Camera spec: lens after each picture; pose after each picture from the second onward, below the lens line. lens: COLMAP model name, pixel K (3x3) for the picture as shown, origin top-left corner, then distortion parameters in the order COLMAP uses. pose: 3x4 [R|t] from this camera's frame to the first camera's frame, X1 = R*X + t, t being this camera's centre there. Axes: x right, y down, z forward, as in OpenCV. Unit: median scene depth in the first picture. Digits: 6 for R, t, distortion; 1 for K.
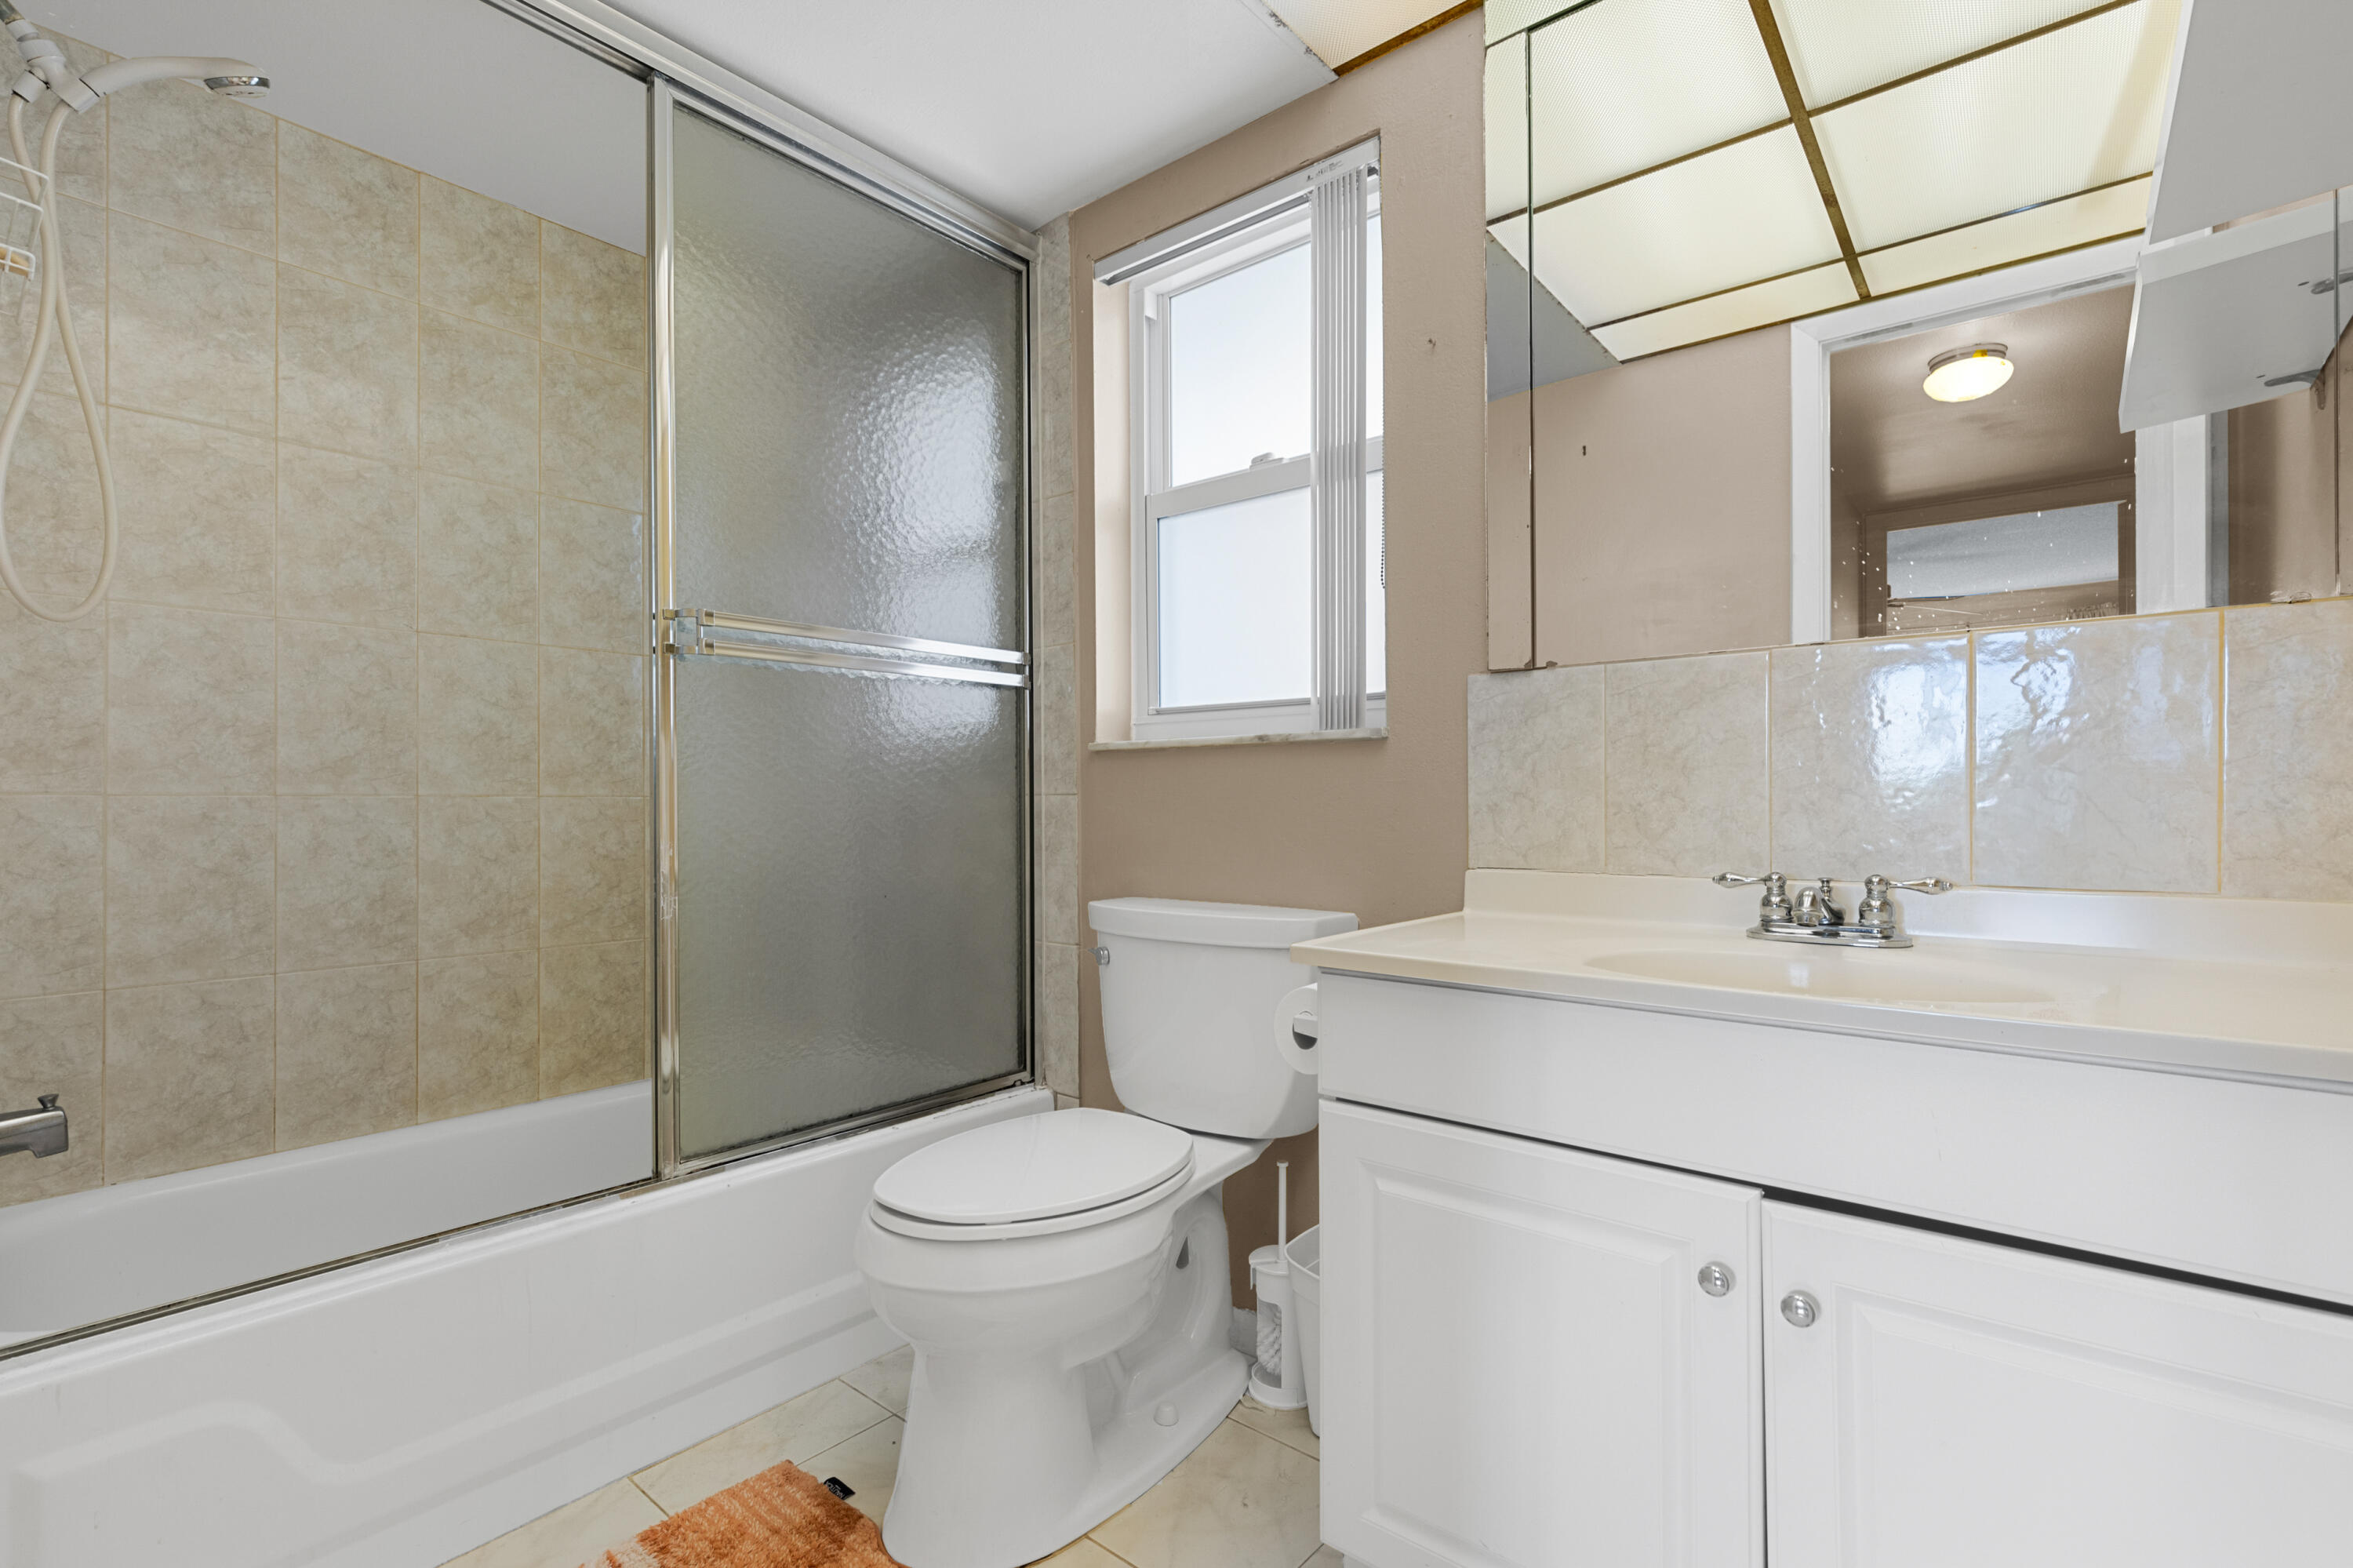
lens RADIAL K [[1059.6, 0, 1171.4], [0, 1059.6, 785.7], [0, 0, 1]] dist [0.001365, 0.000097]
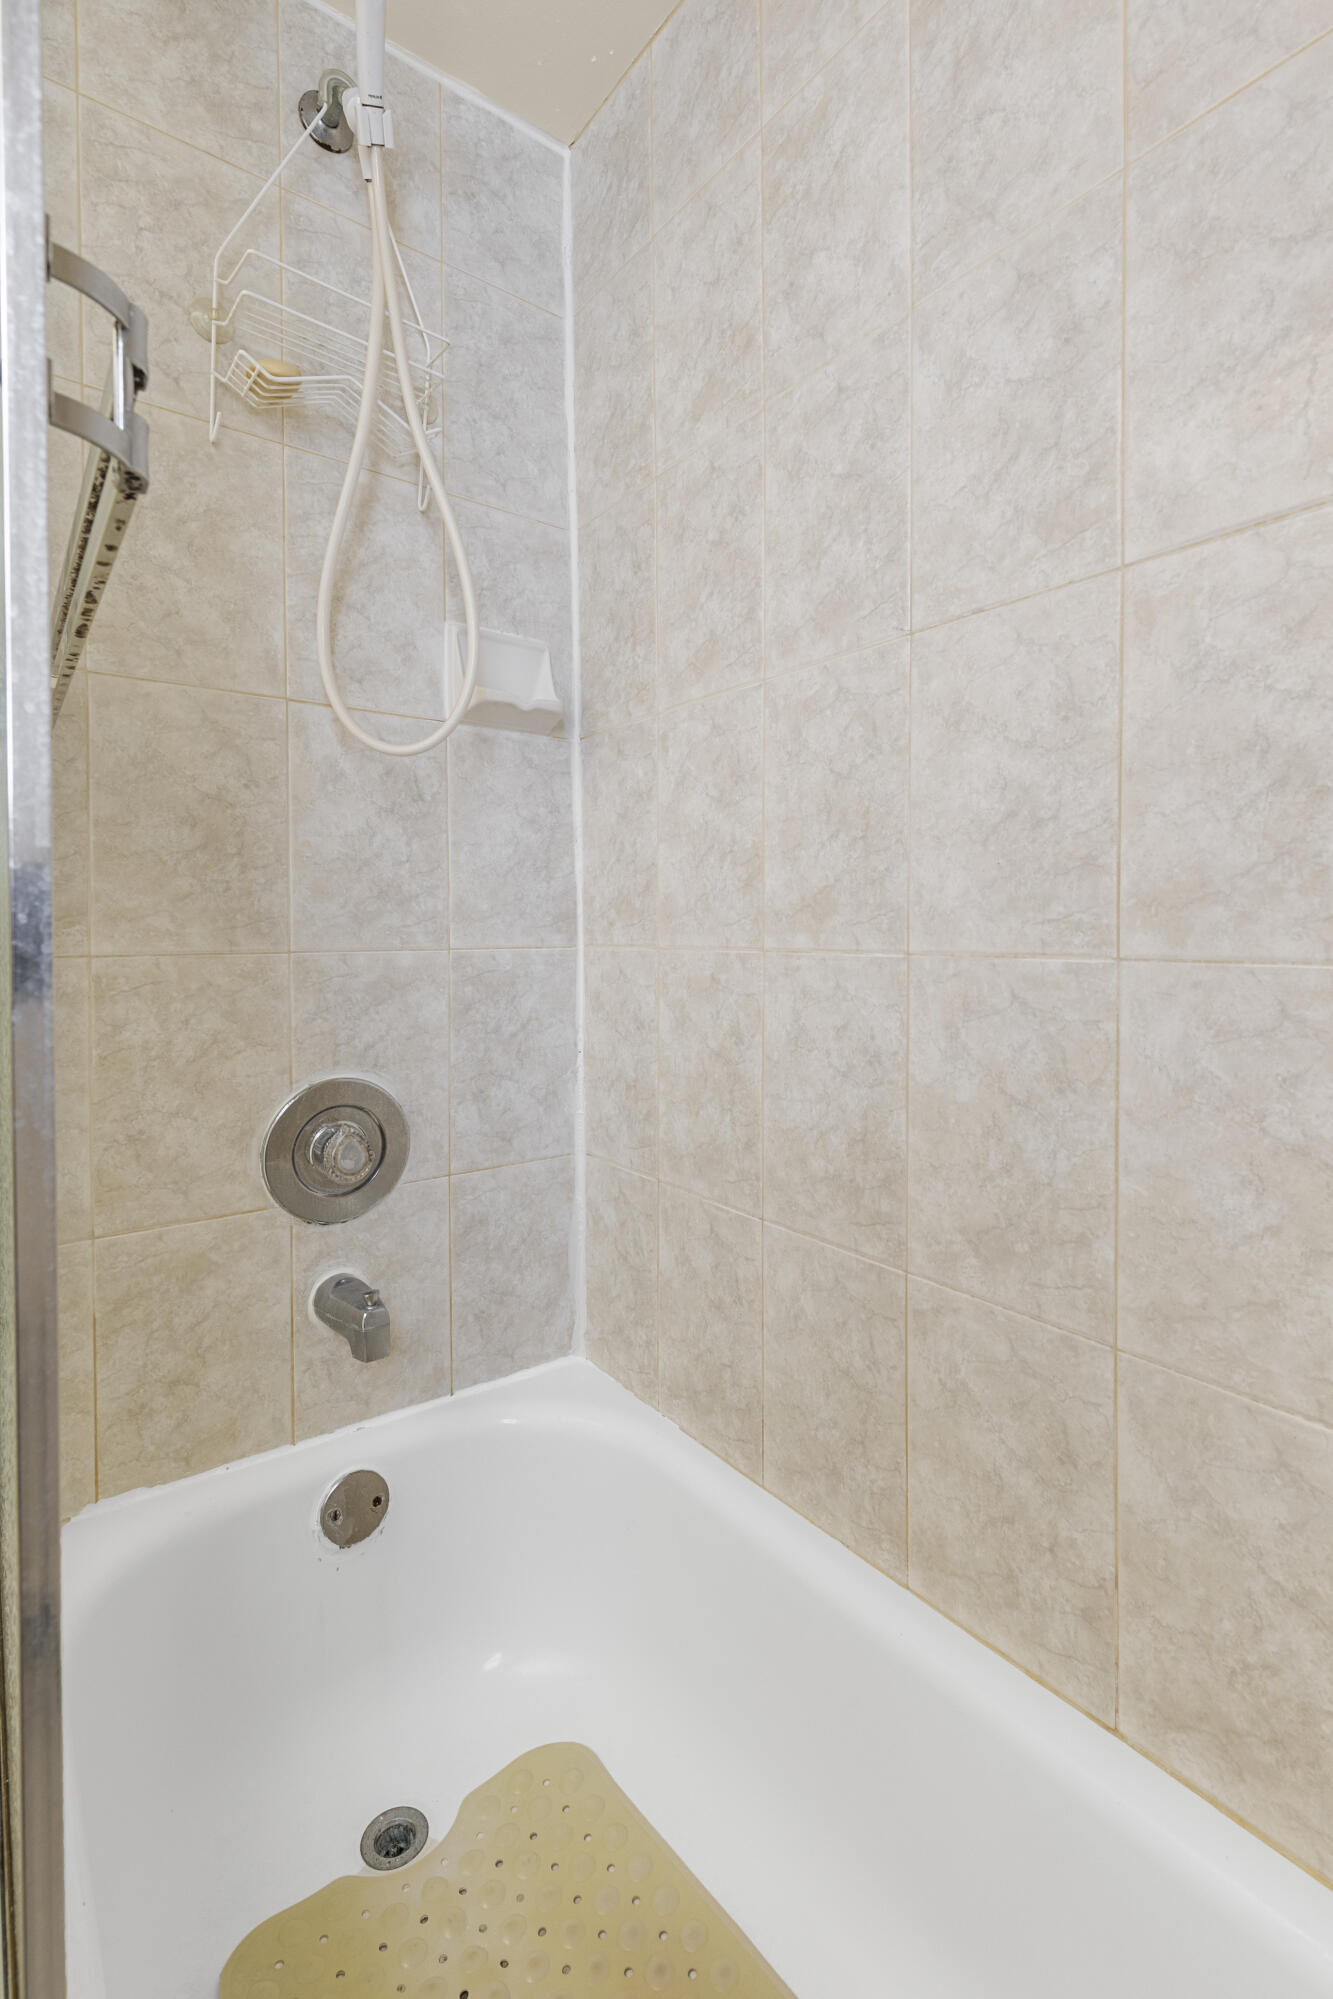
lens RADIAL K [[900.1, 0, 671.4], [0, 900.1, 955.4], [0, 0, 1]] dist [0.001792, -0.000891]
pose [[-0.173976, 0.014220, -0.984647, -0.263750], [0.003688, 0.999898, 0.013788, 0.003695], [0.984743, -0.001233, -0.174011, 0.973199]]
